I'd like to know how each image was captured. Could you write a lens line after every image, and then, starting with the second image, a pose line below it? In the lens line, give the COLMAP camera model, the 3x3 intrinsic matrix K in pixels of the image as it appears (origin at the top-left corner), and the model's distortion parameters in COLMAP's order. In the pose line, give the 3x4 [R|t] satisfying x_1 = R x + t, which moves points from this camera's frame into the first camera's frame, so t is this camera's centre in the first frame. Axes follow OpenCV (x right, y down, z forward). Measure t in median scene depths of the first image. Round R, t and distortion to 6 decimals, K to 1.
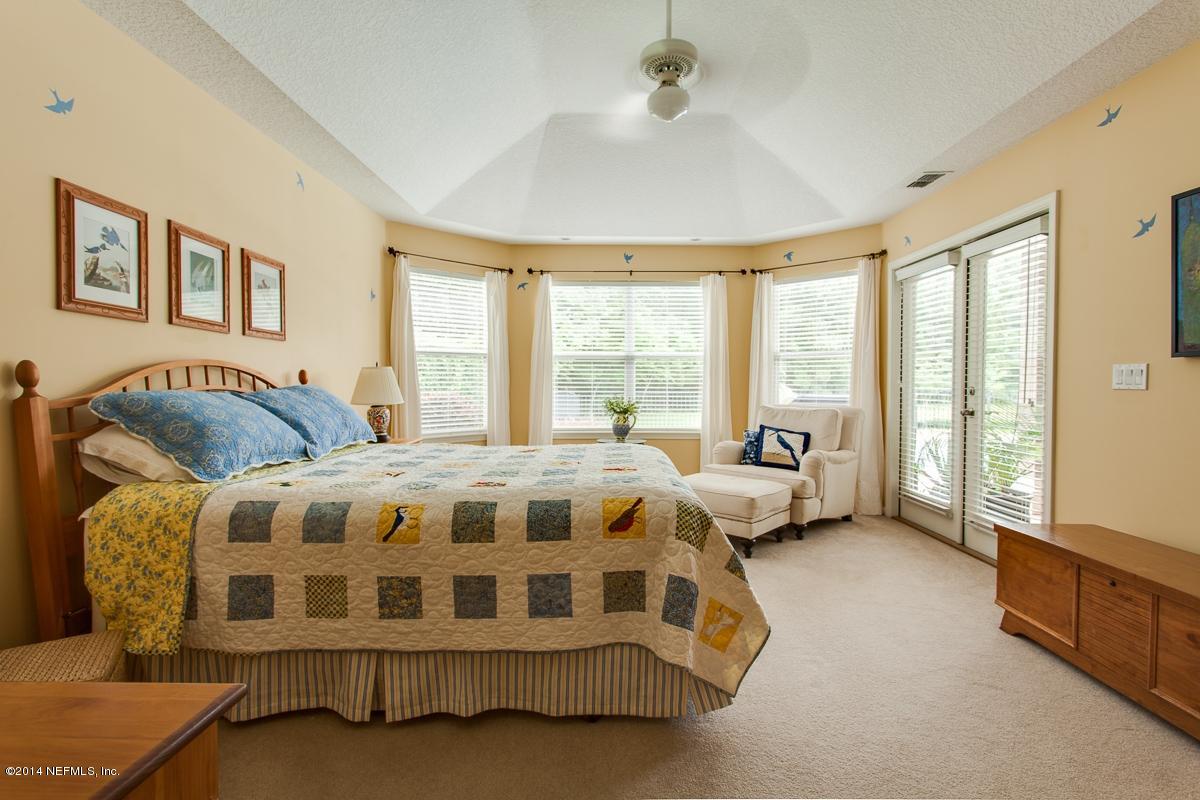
lens RADIAL K [[565.7, 0, 606.6], [0, 565.7, 399.9], [0, 0, 1]] dist [0.002099, 0.000792]
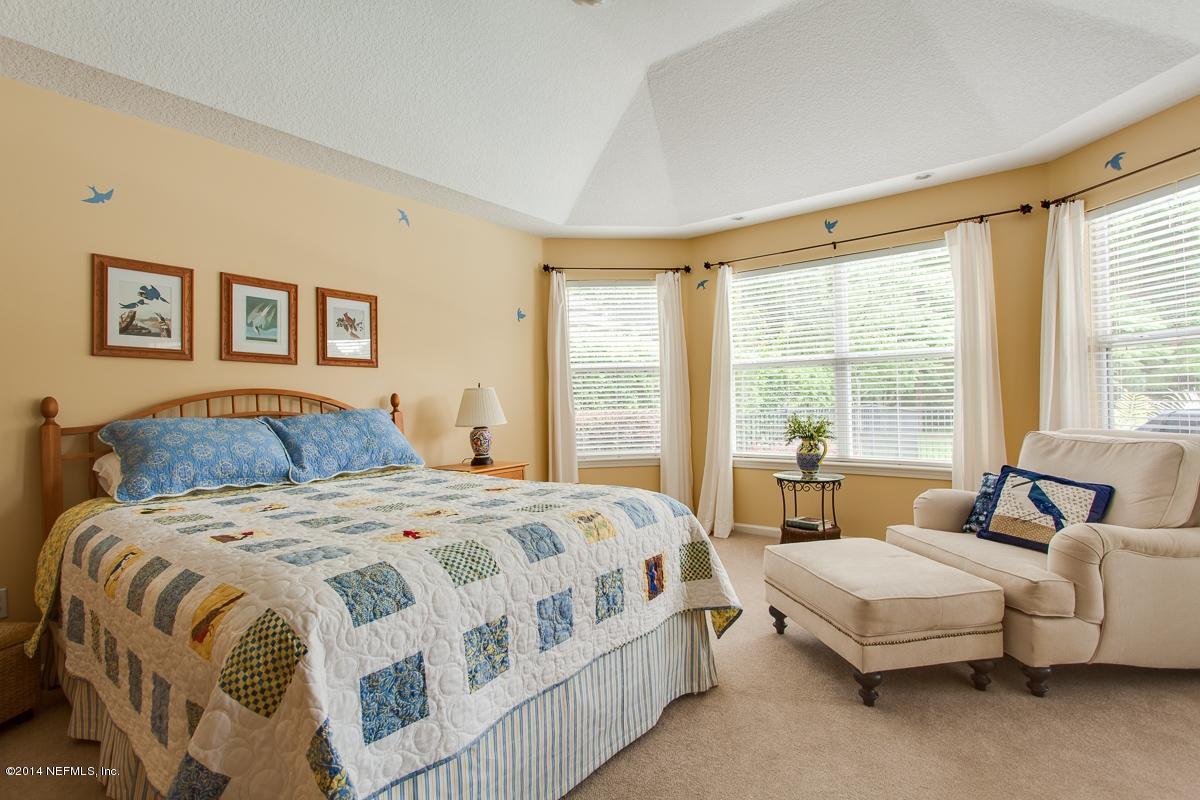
lens RADIAL K [[565.7, 0, 598.7], [0, 565.7, 400.1], [0, 0, 1]] dist [0.002099, 0.000792]
pose [[0.789175, -0.018268, -0.613897, 0.358089], [0.004012, 0.999690, -0.024592, -0.011852], [0.614156, 0.016944, 0.789003, 0.348447]]
